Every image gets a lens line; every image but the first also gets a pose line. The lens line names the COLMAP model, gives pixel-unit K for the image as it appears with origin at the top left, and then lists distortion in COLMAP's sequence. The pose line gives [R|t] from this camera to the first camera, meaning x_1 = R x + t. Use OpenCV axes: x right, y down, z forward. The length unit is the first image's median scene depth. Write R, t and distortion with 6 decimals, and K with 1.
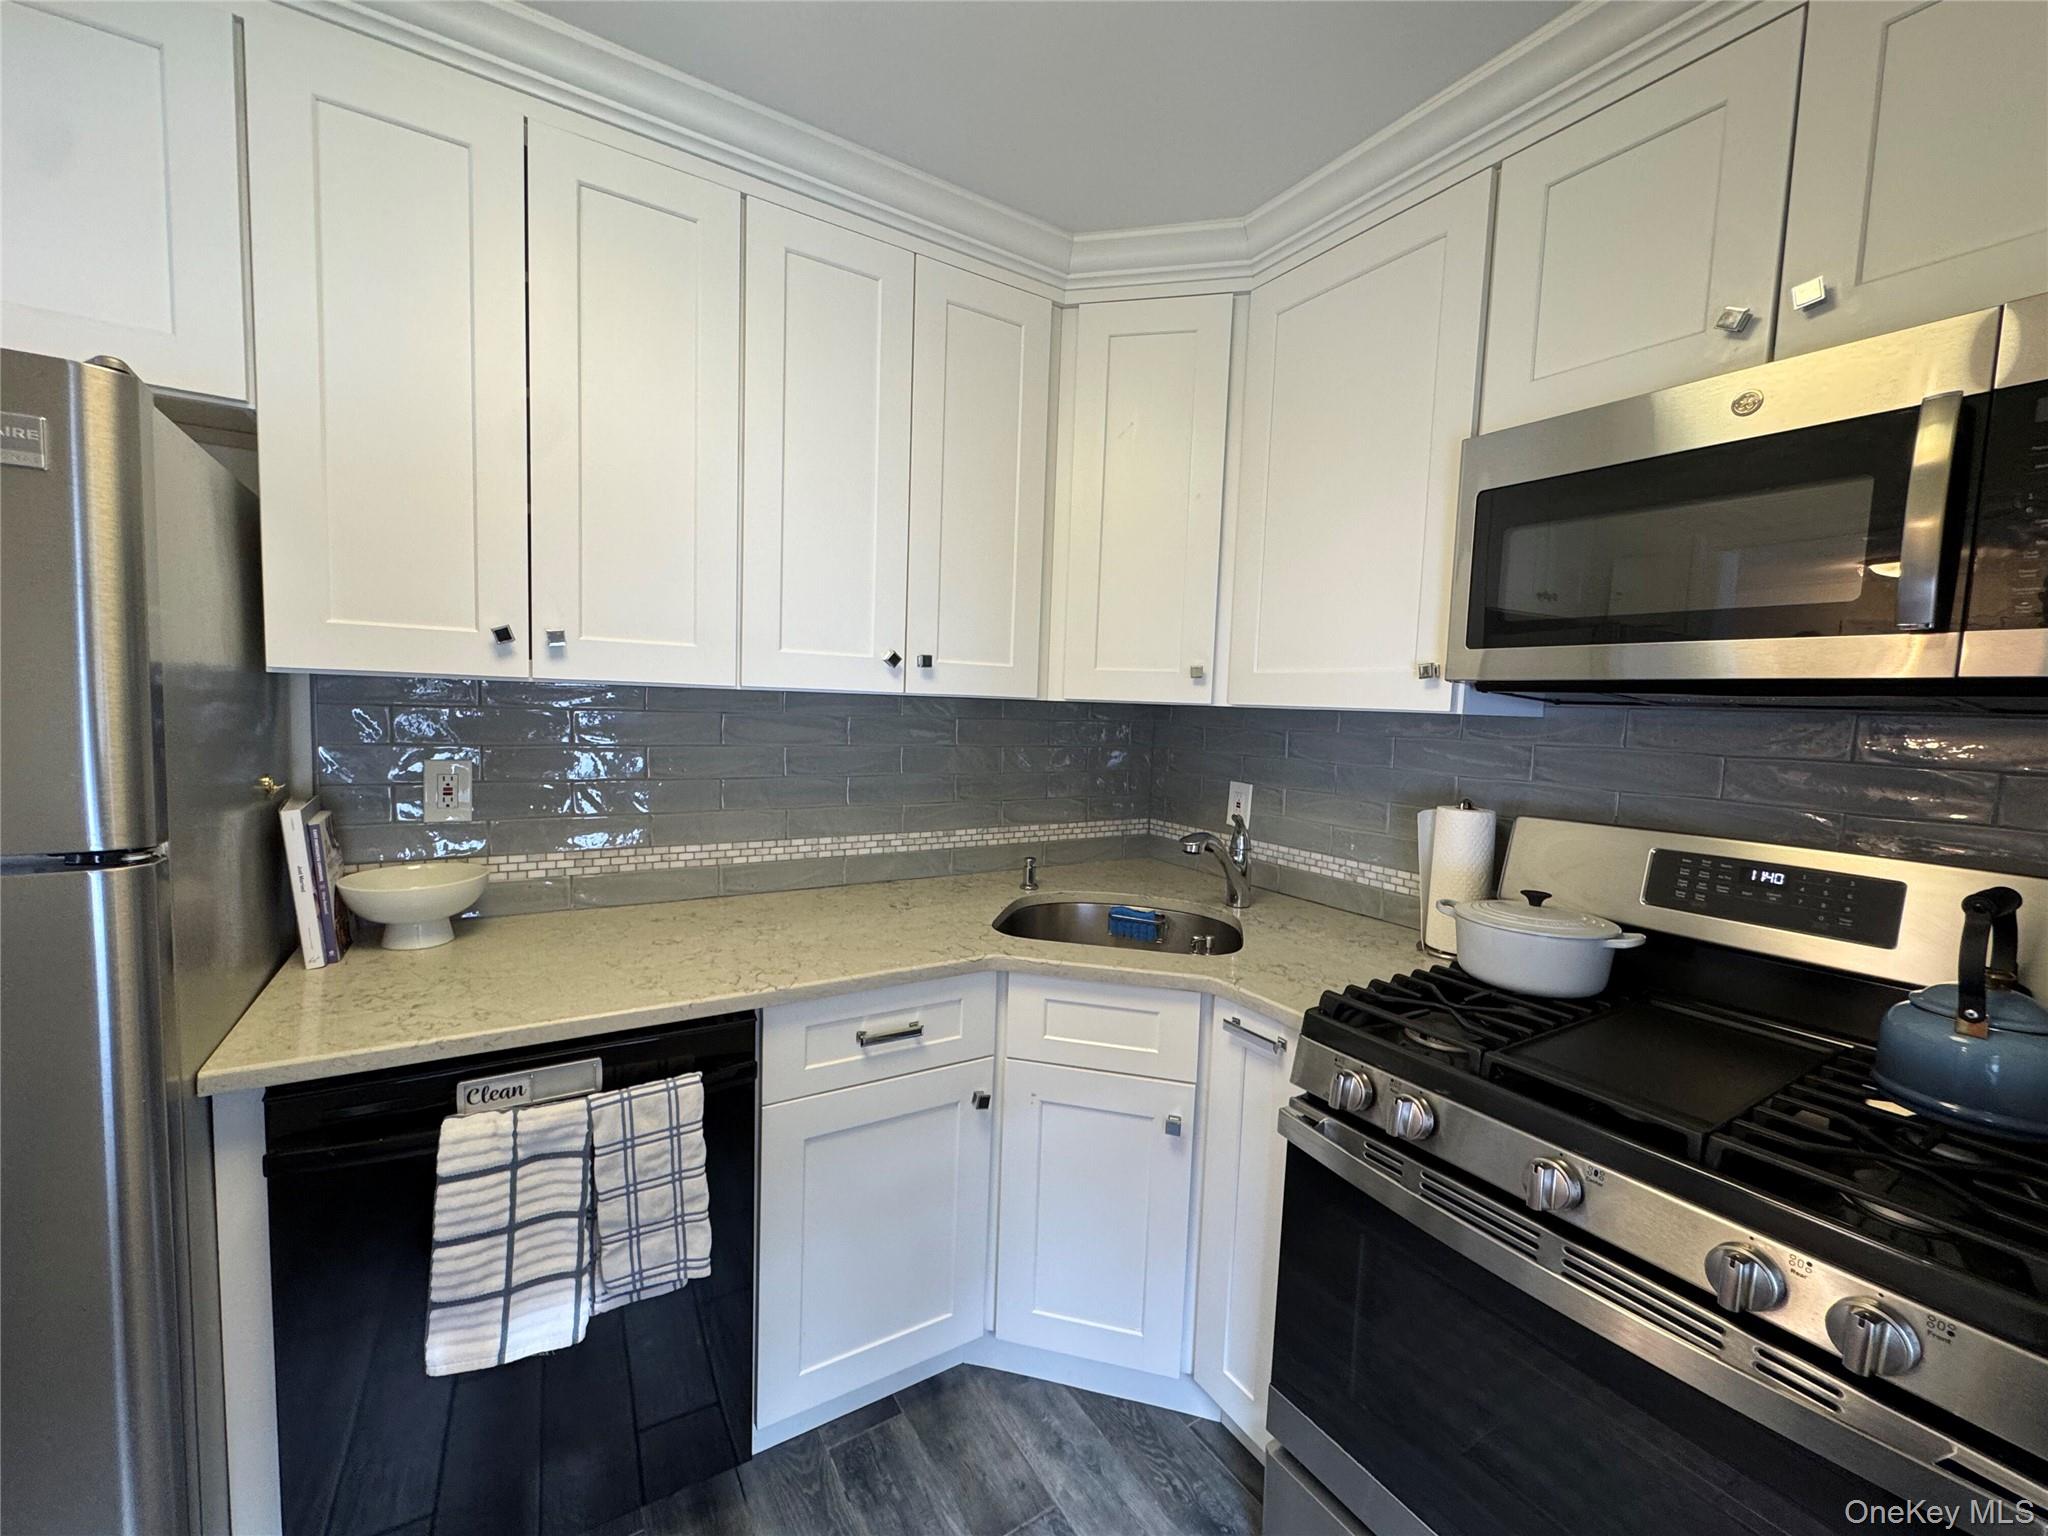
lens RADIAL K [[817.0, 0, 1024.0], [0, 817.0, 768.0], [0, 0, 1]] dist [-0.000954, -0.000206]
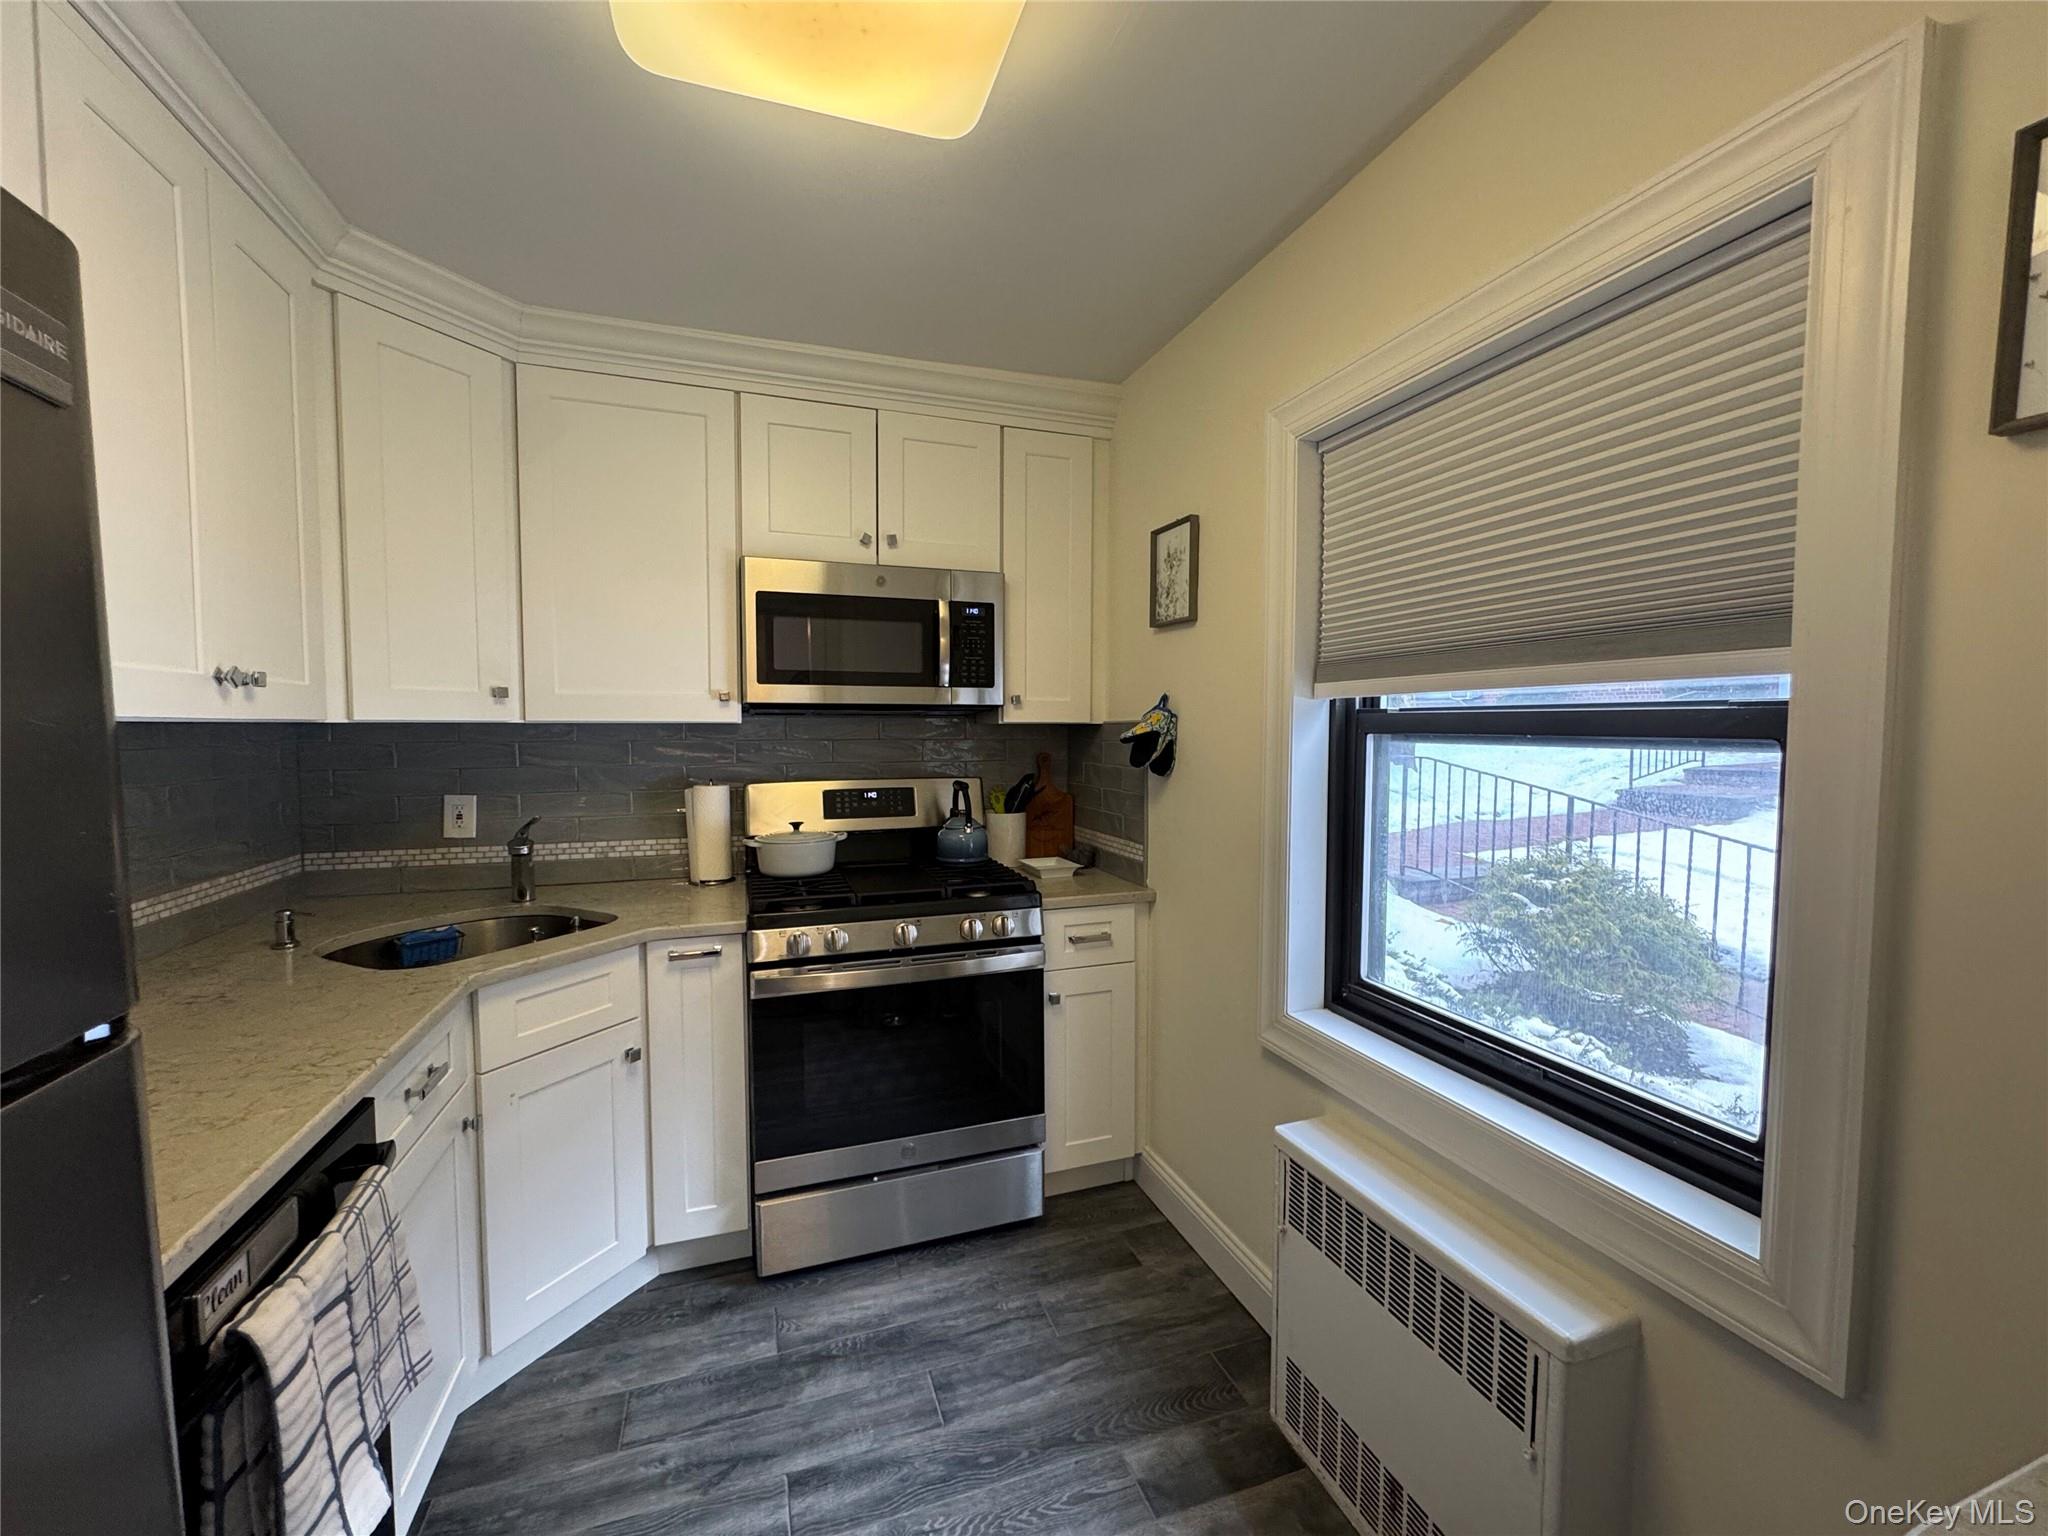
lens RADIAL K [[817.0, 0, 1024.0], [0, 817.0, 768.0], [0, 0, 1]] dist [-0.000954, -0.000206]
pose [[0.230738, -0.086193, 0.969191, -0.847582], [0.085425, 0.994017, 0.068064, -0.037417], [-0.969259, 0.067088, 0.236720, 0.083308]]
